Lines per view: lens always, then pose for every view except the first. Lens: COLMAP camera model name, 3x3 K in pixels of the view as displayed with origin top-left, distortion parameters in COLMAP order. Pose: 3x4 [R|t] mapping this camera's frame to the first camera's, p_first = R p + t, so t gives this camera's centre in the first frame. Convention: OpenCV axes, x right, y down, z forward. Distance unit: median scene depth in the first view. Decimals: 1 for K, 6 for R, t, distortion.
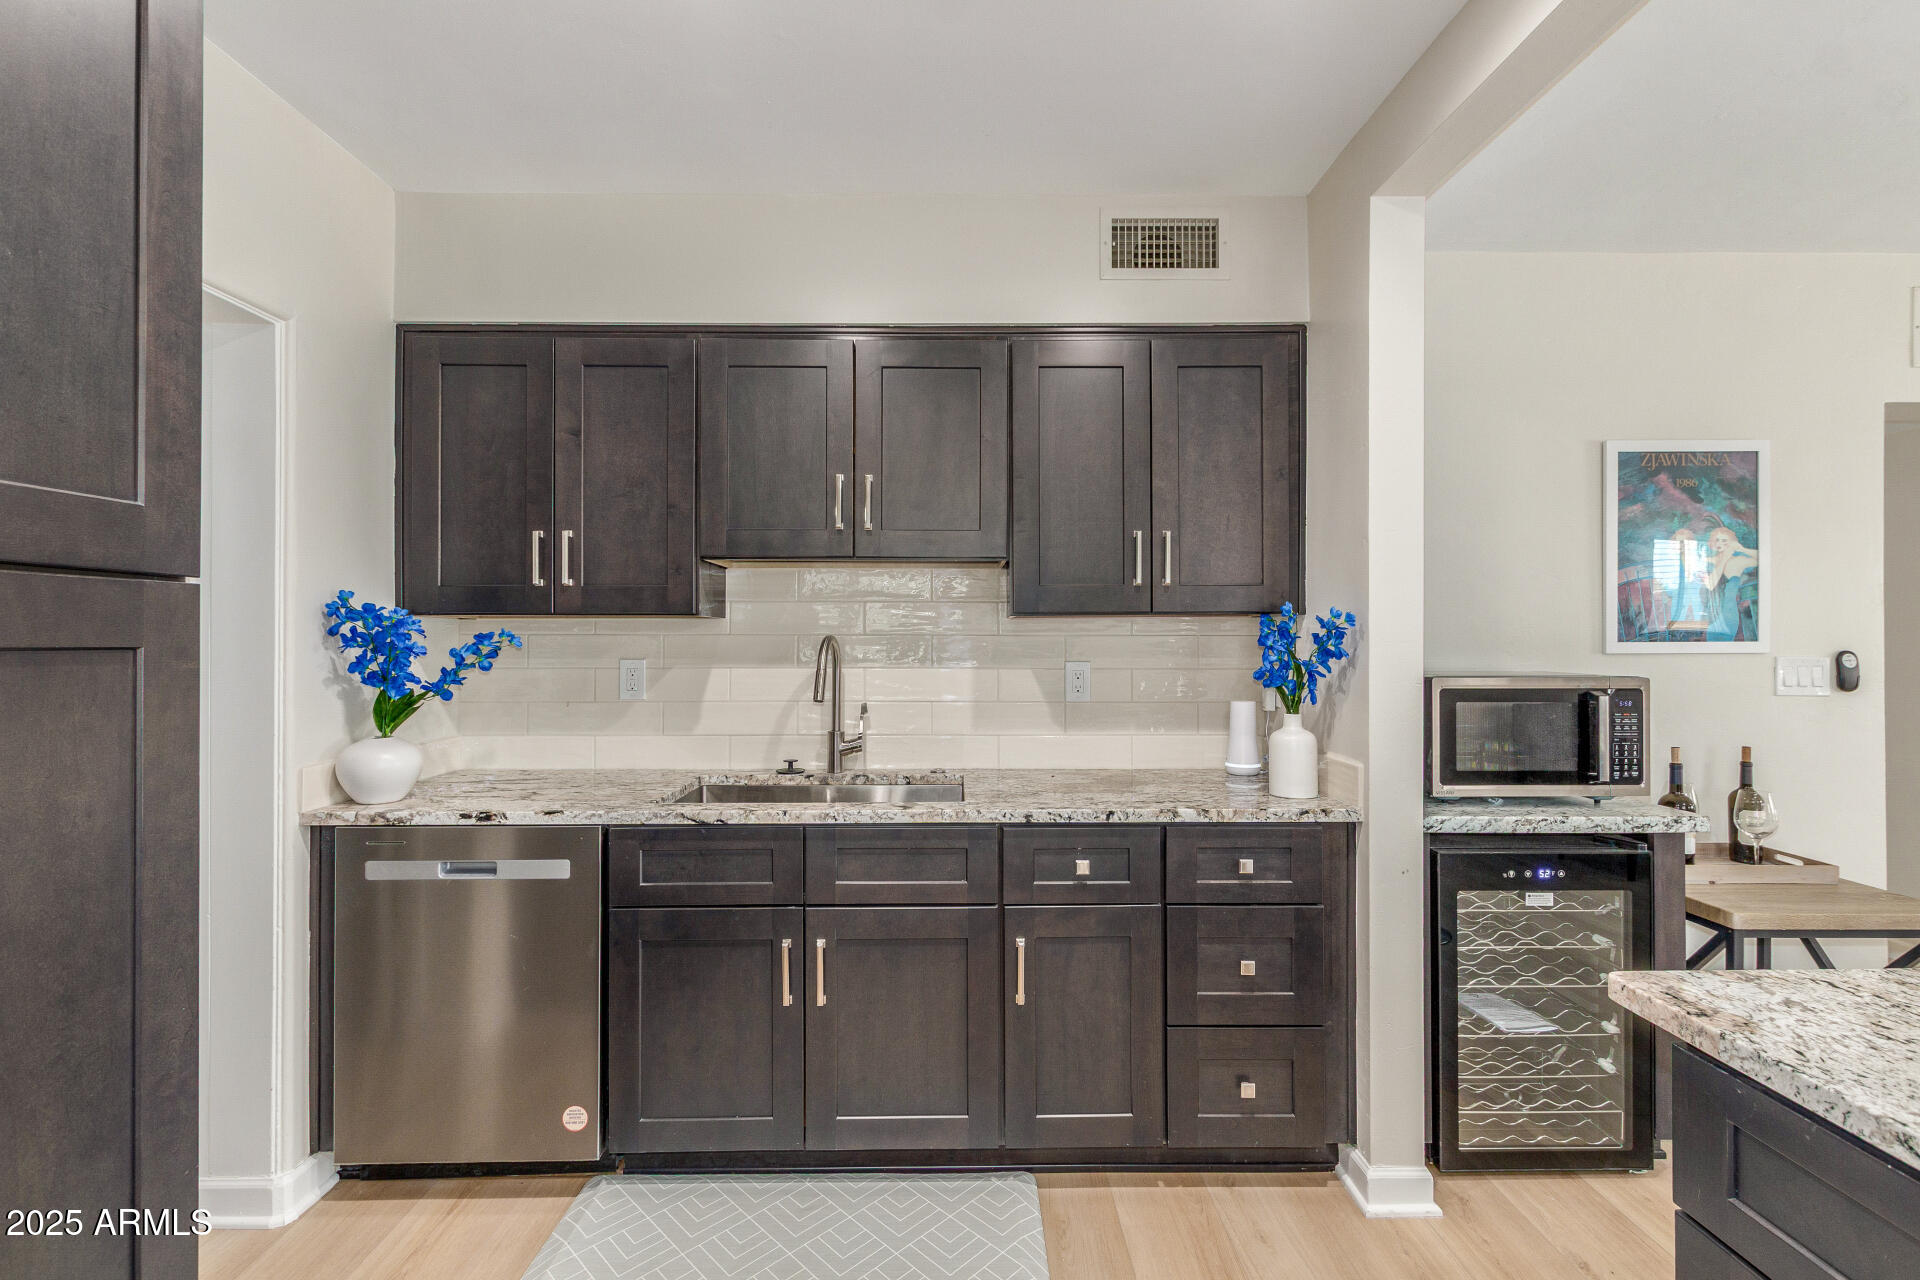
lens RADIAL K [[897.4, 0, 969.6], [0, 897.4, 635.1], [0, 0, 1]] dist [0.001321, -0.000326]
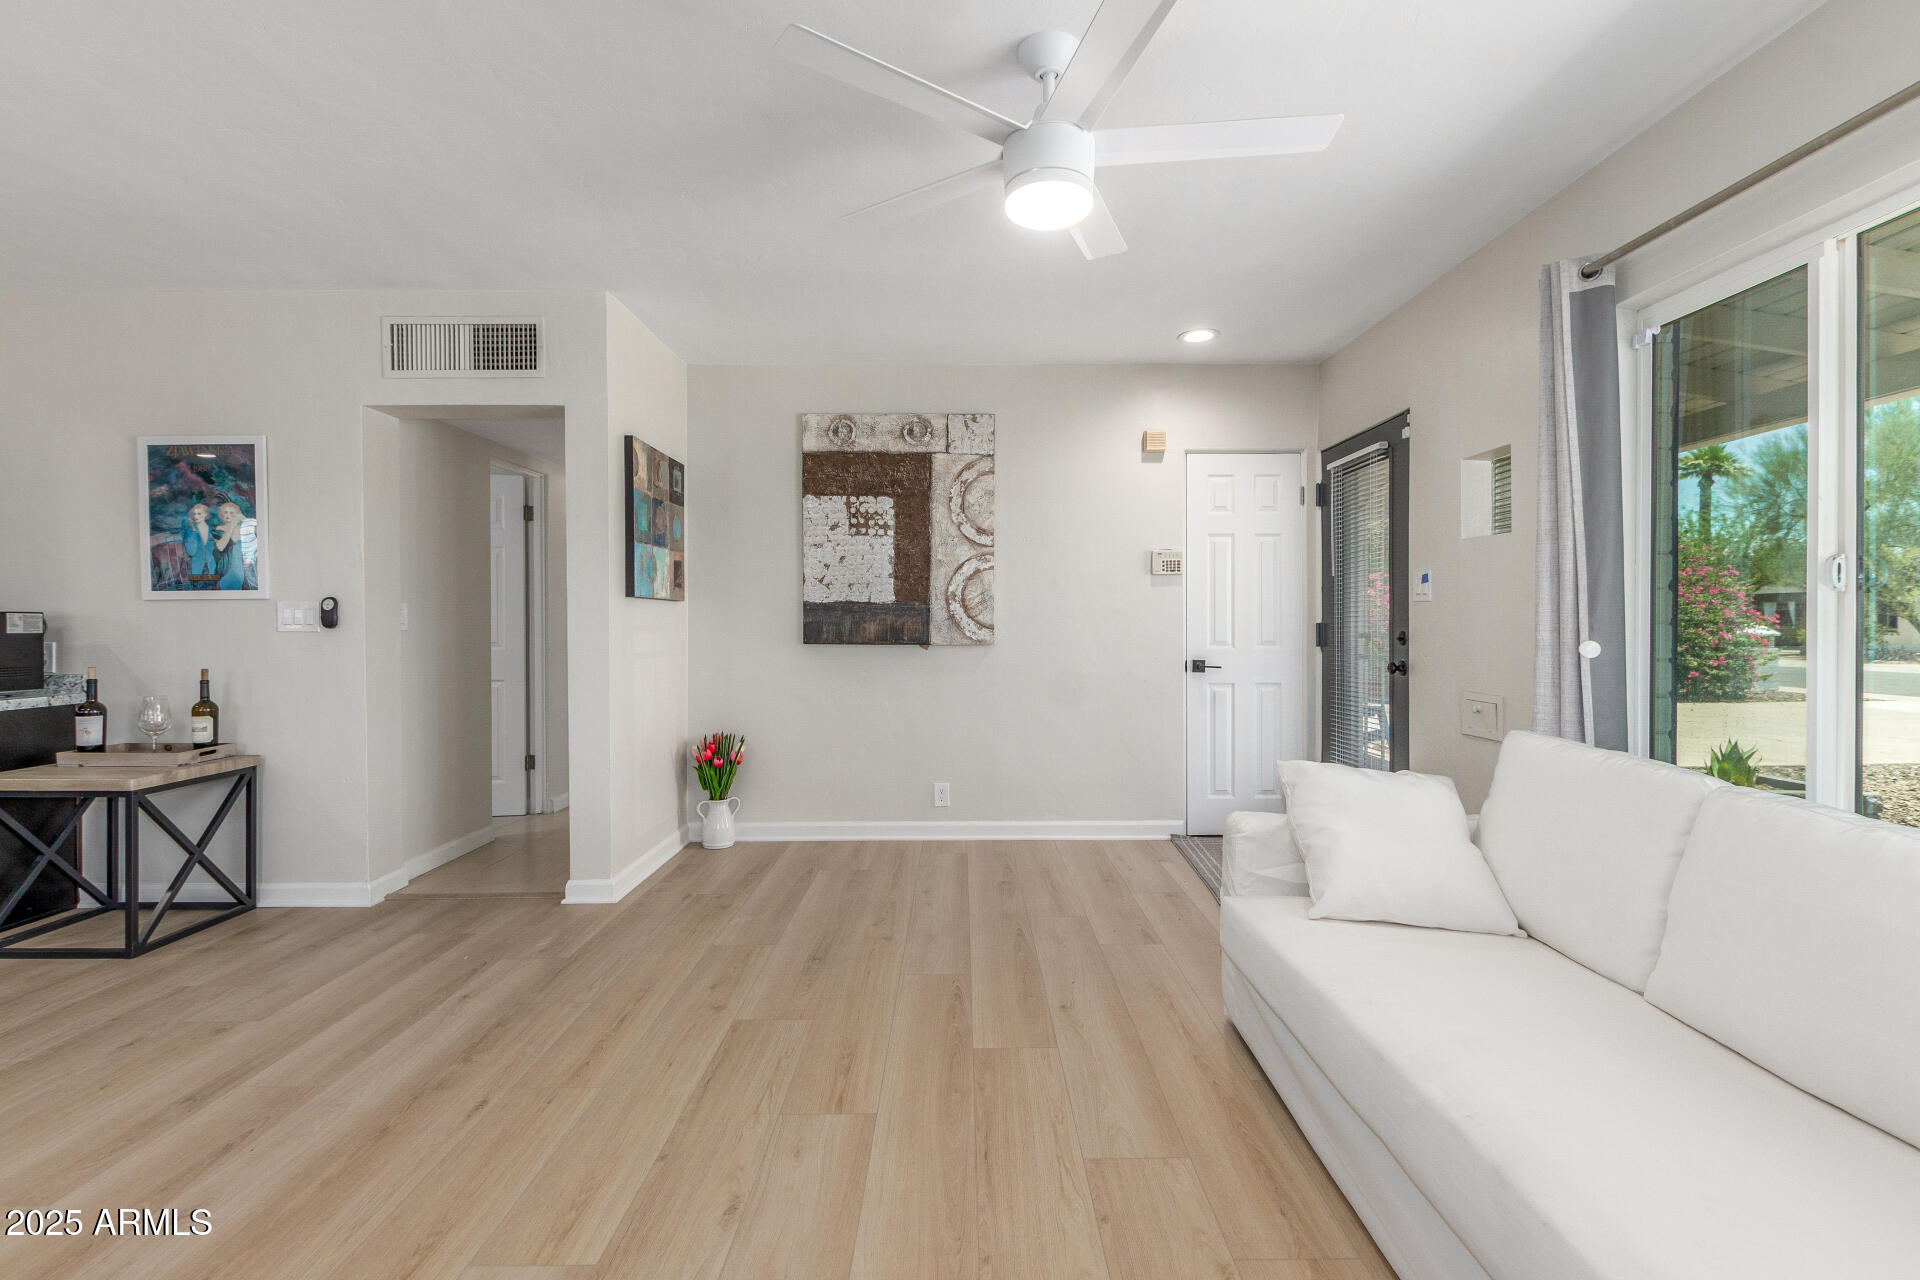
lens RADIAL K [[873.8, 0, 965.3], [0, 873.8, 627.4], [0, 0, 1]] dist [-0.000966, -0.000544]
pose [[0.999996, -0.002262, -0.001908, 1.913028], [0.002280, 0.999951, 0.009588, 0.052045], [0.001887, -0.009592, 0.999952, -0.271093]]
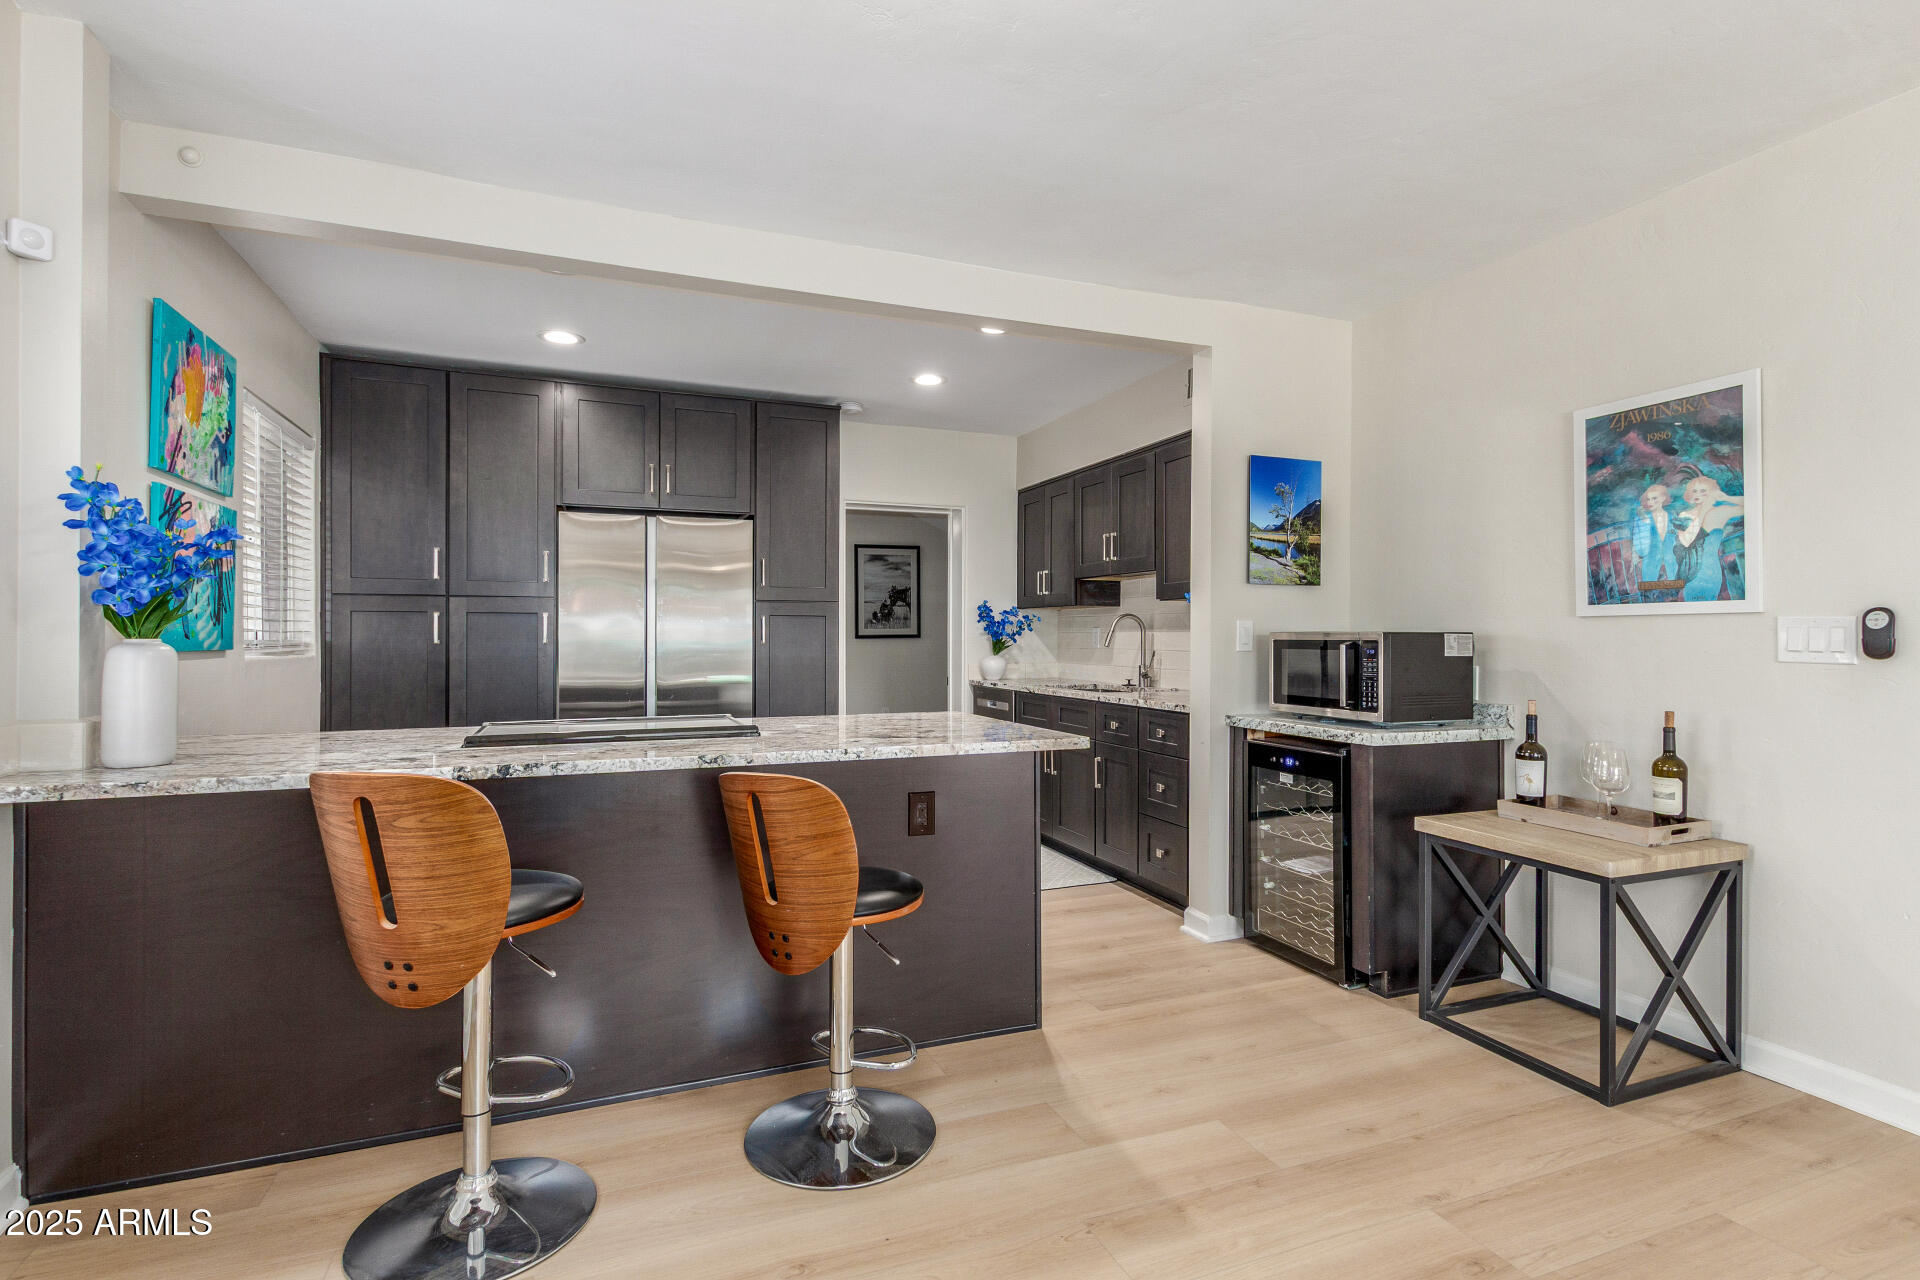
lens RADIAL K [[922.6, 0, 960.0], [0, 922.6, 640.0], [0, 0, 1]] dist [-0.000176, -0.000323]
pose [[0.358094, 0.006821, -0.933661, 1.451216], [0.003635, 0.999956, 0.008700, 0.036372], [0.933678, -0.006509, 0.358054, -0.048113]]
